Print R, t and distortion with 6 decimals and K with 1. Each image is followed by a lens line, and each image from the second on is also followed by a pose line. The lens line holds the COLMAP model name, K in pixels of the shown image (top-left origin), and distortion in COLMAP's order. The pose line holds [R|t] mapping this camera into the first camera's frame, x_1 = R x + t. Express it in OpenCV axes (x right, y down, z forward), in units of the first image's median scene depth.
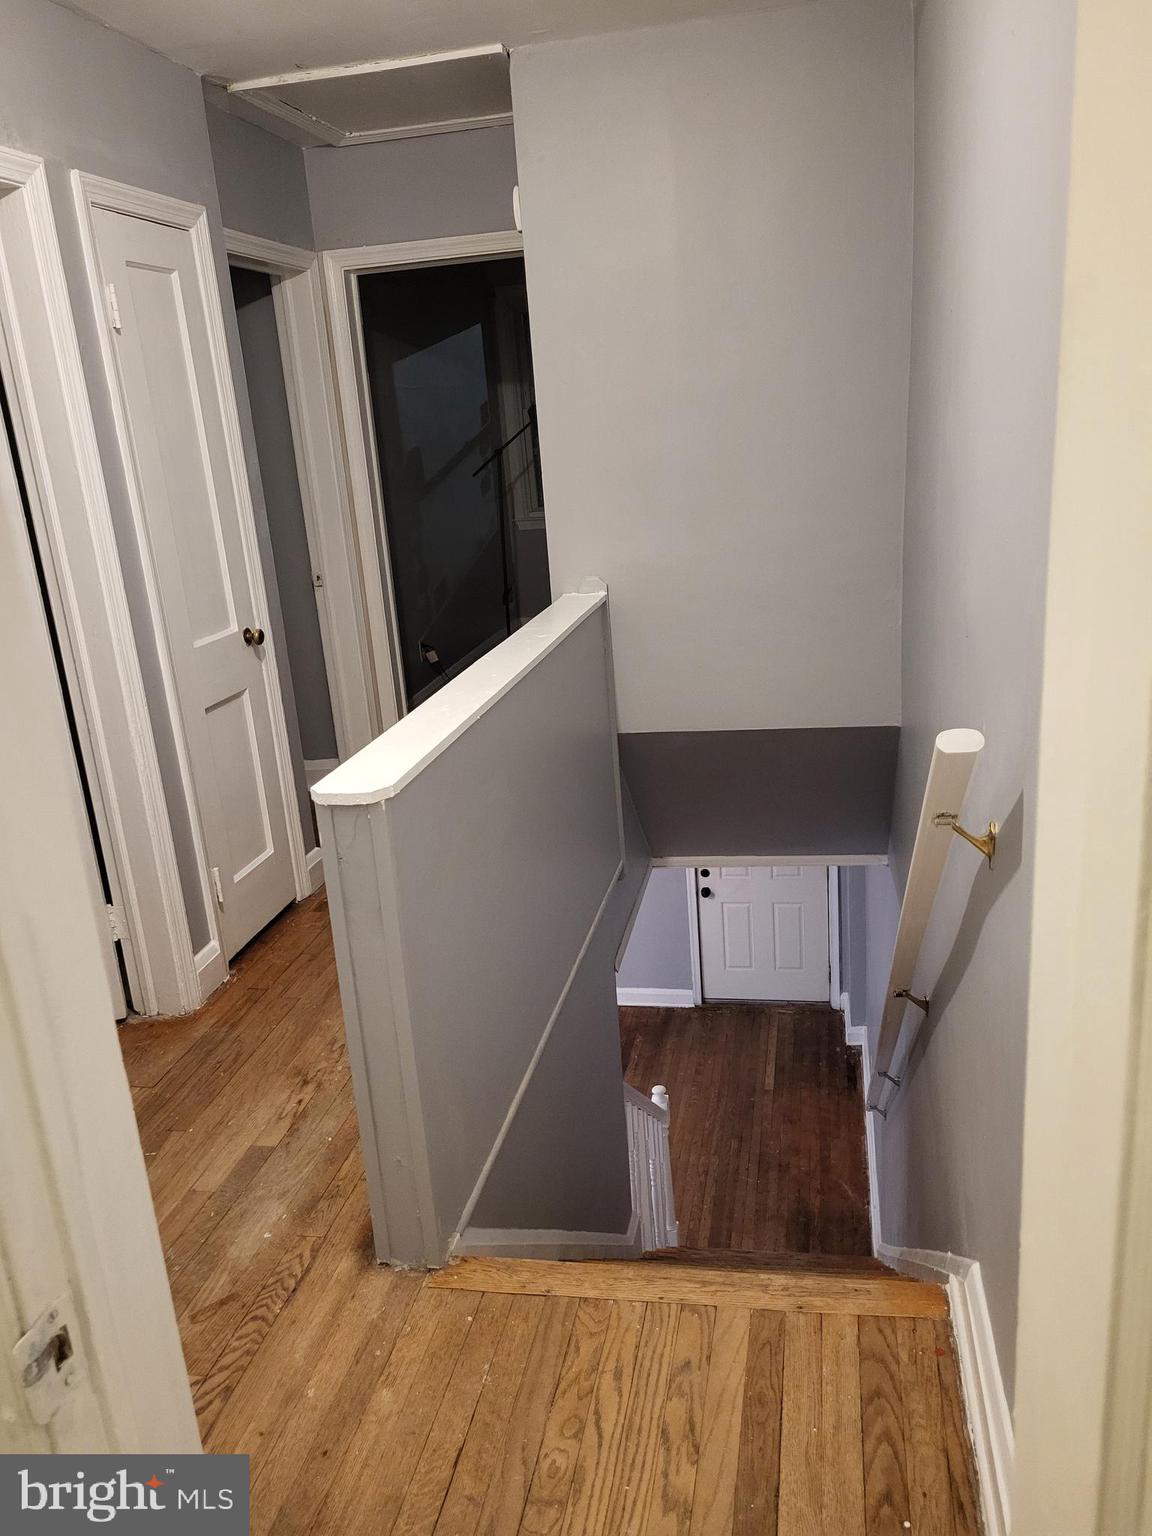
lens RADIAL K [[1261.9, 0, 578.7], [0, 1261.9, 844.2], [0, 0, 1]] dist [0.095251, -0.099184]
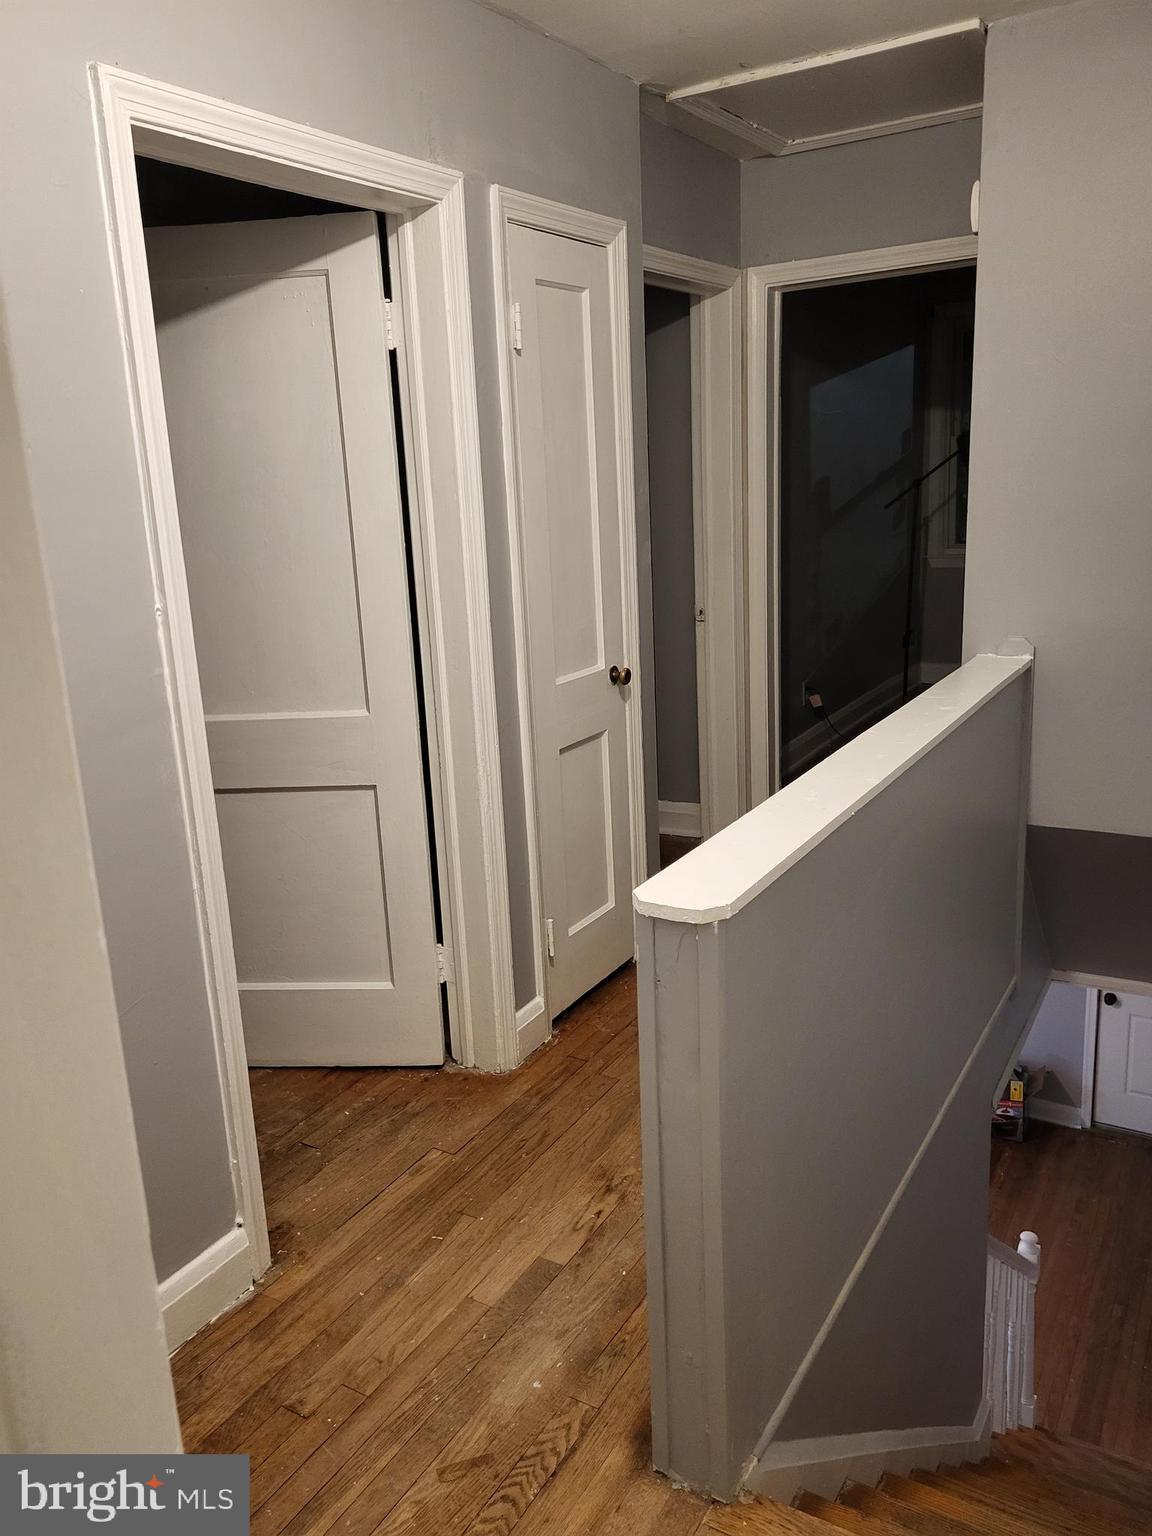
lens RADIAL K [[1278.1, 0, 573.2], [0, 1278.1, 805.0], [0, 0, 1]] dist [0.059391, -0.063956]
pose [[0.950678, 0.107856, -0.290824, -0.008609], [-0.121106, 0.992248, -0.027895, -0.044058], [0.285560, 0.061740, 0.956370, 0.119418]]
